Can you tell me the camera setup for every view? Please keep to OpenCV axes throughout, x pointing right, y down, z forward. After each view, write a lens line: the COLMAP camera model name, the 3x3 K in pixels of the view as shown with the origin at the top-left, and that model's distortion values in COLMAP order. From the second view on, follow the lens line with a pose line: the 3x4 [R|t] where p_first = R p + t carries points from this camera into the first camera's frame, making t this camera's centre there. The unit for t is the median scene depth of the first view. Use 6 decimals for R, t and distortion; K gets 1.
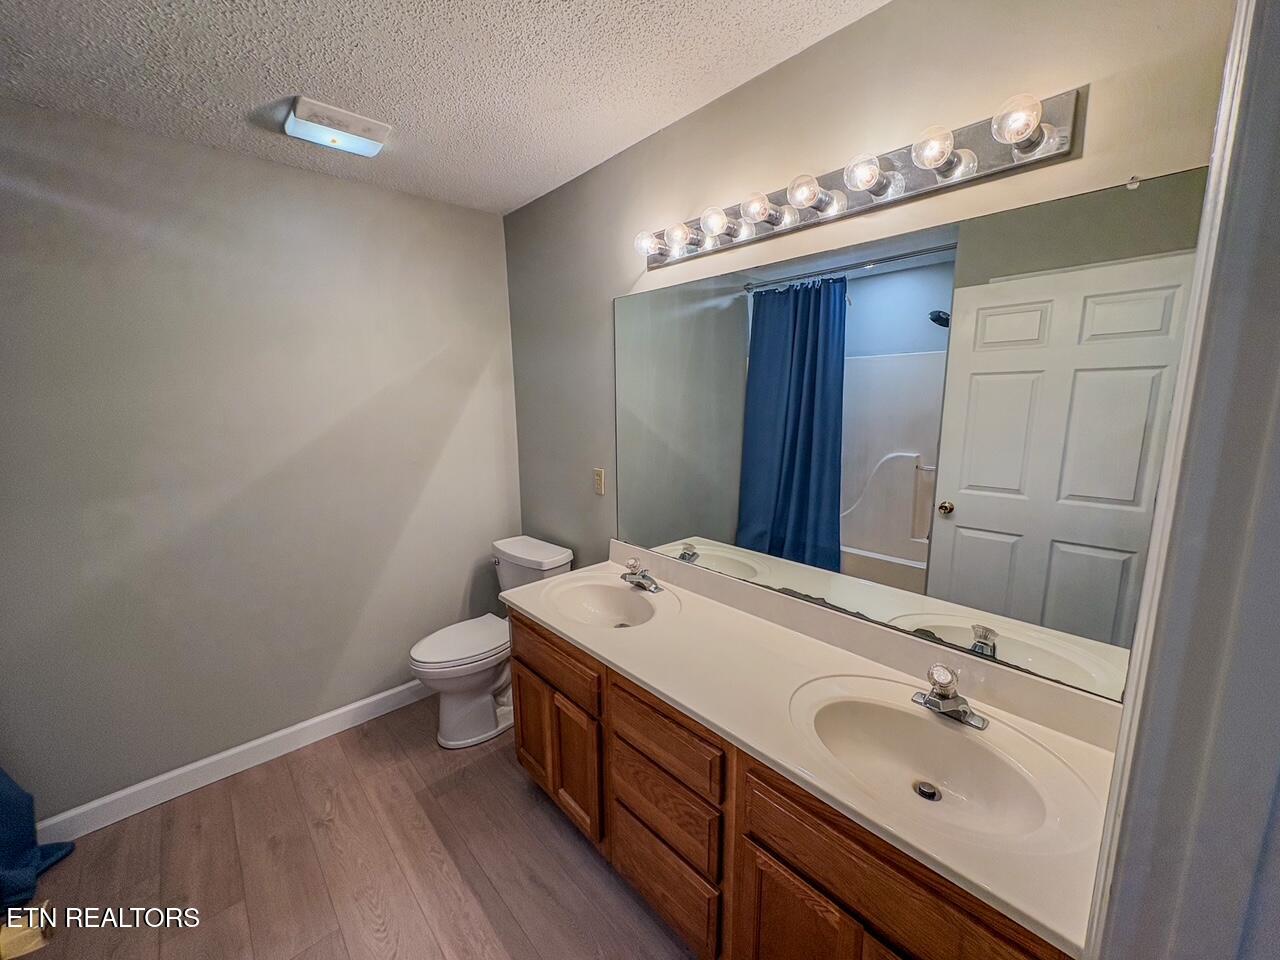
lens RADIAL K [[503.4, 0, 643.7], [0, 503.4, 491.7], [0, 0, 1]] dist [-0.002133, 0.000309]
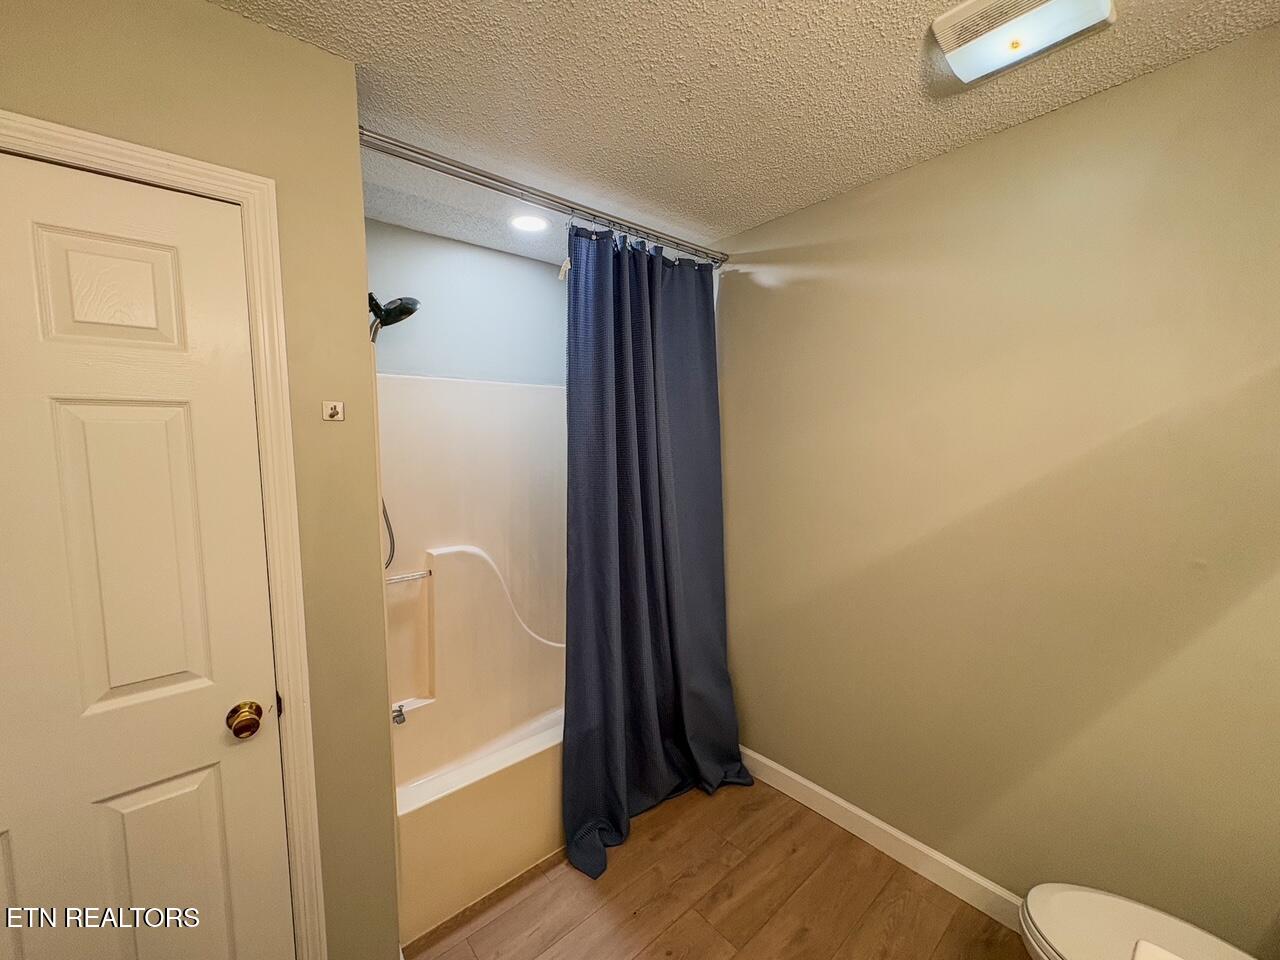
lens RADIAL K [[503.4, 0, 637.7], [0, 503.4, 479.7], [0, 0, 1]] dist [-0.002133, 0.000309]
pose [[-0.032213, 0.092640, -0.995178, 0.069216], [-0.178797, 0.979100, 0.096931, -0.105511], [0.983358, 0.181058, -0.014976, 0.513455]]
